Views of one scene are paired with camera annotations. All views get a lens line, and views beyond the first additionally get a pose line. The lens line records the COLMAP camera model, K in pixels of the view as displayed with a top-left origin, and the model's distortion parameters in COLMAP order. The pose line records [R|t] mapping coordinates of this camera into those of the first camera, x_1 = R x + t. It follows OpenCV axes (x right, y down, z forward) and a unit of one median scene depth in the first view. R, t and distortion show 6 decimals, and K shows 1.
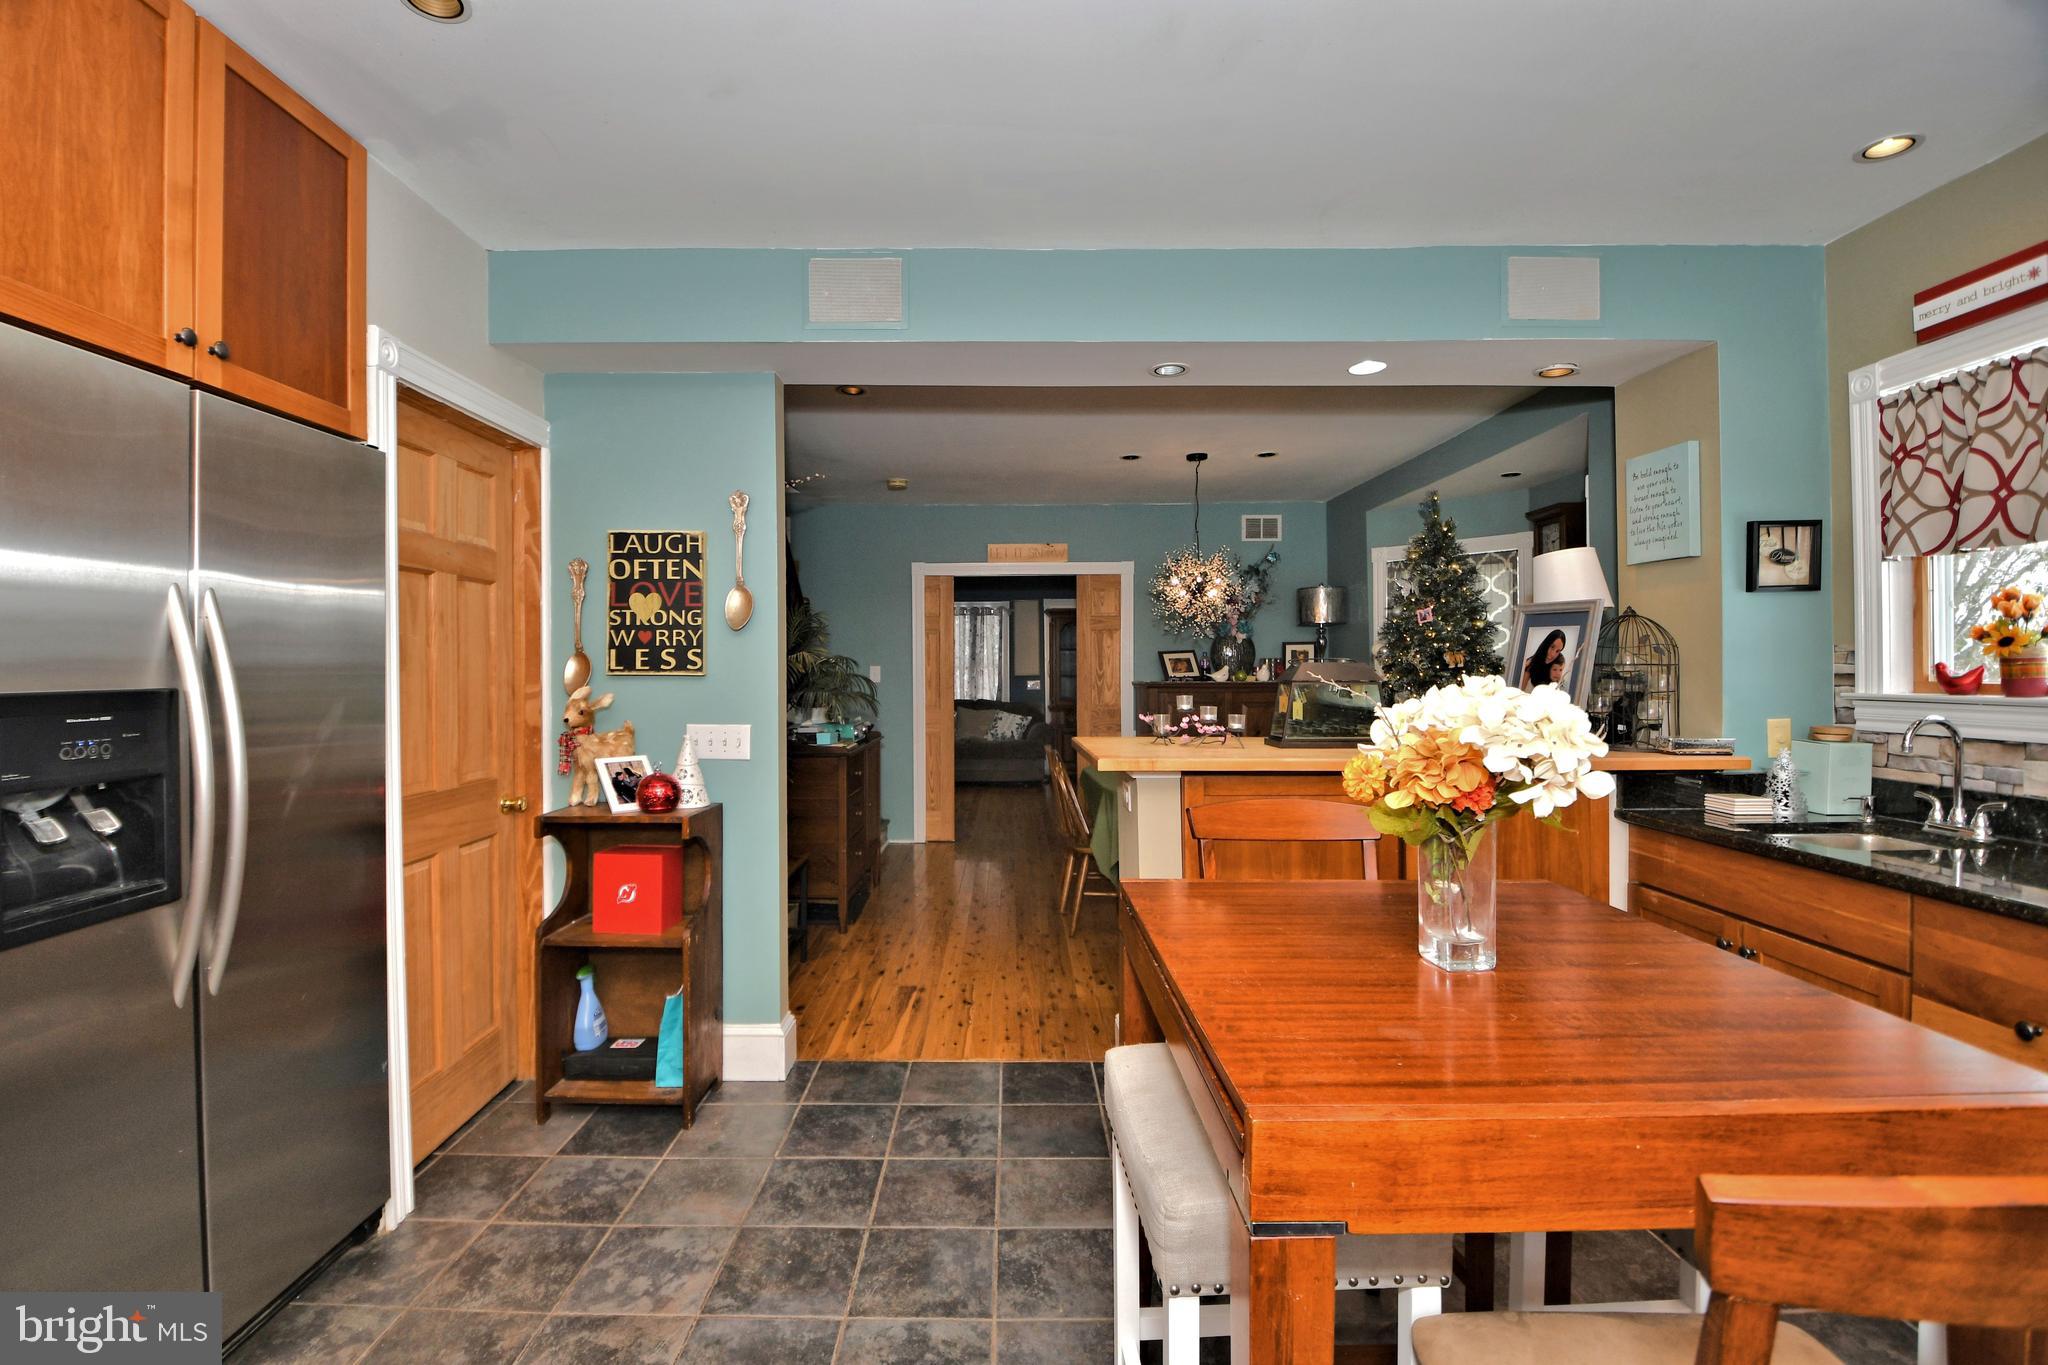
lens RADIAL K [[926.5, 0, 1016.5], [0, 926.5, 657.1], [0, 0, 1]] dist [0.000580, -0.011145]
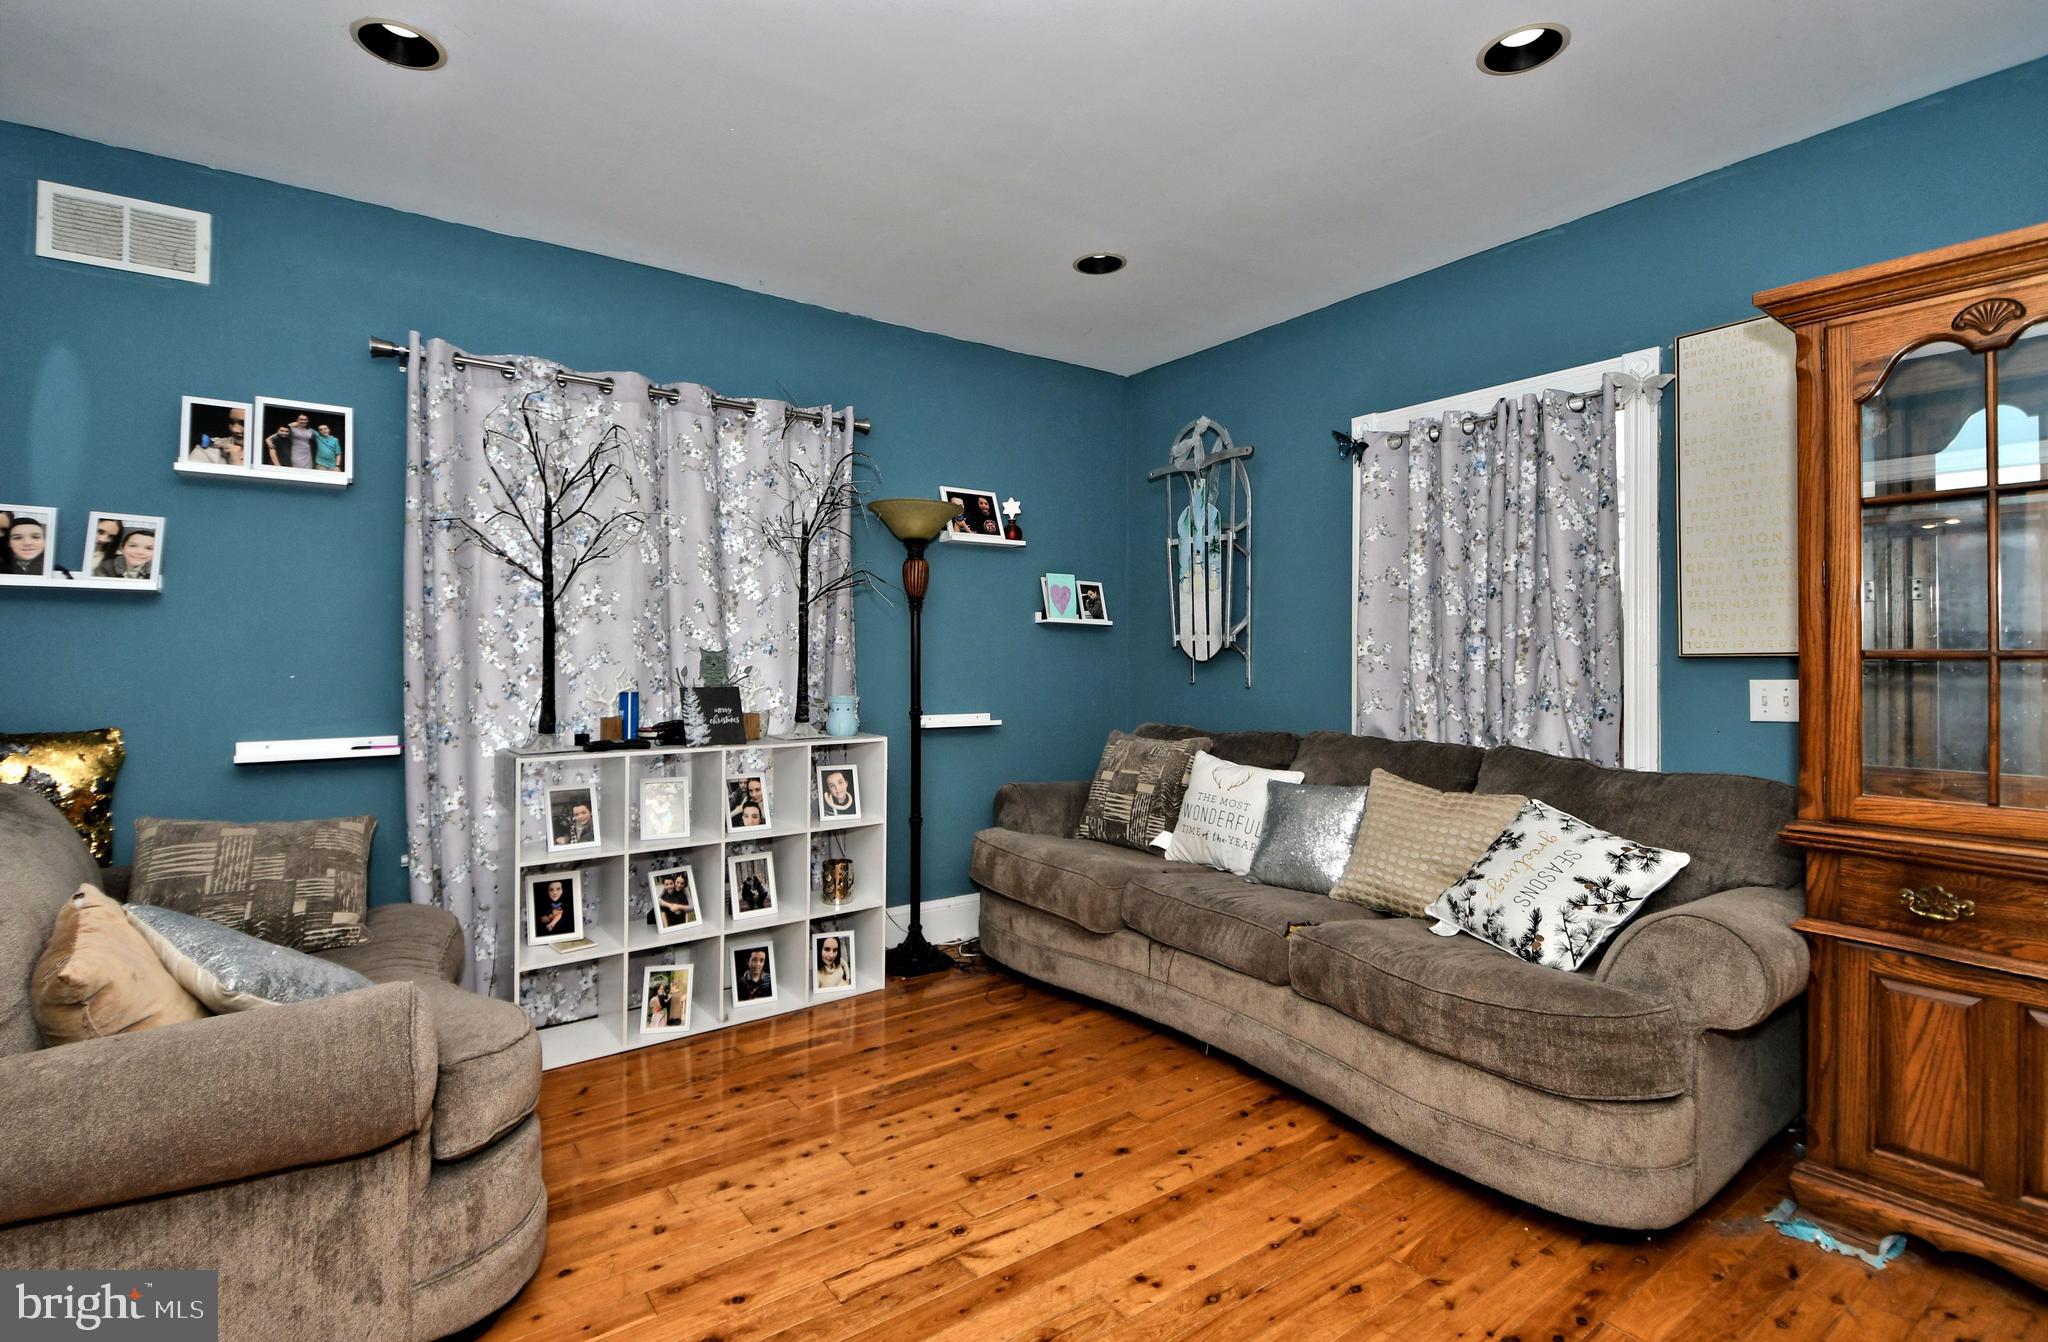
lens RADIAL K [[888.2, 0, 1024.0], [0, 888.2, 671.0], [0, 0, 1]] dist [0.031132, -0.000390]
pose [[0.560004, -0.005121, -0.828474, 0.146617], [0.018294, 0.999814, 0.006186, 0.029331], [0.828288, -0.018621, 0.559994, 1.126595]]
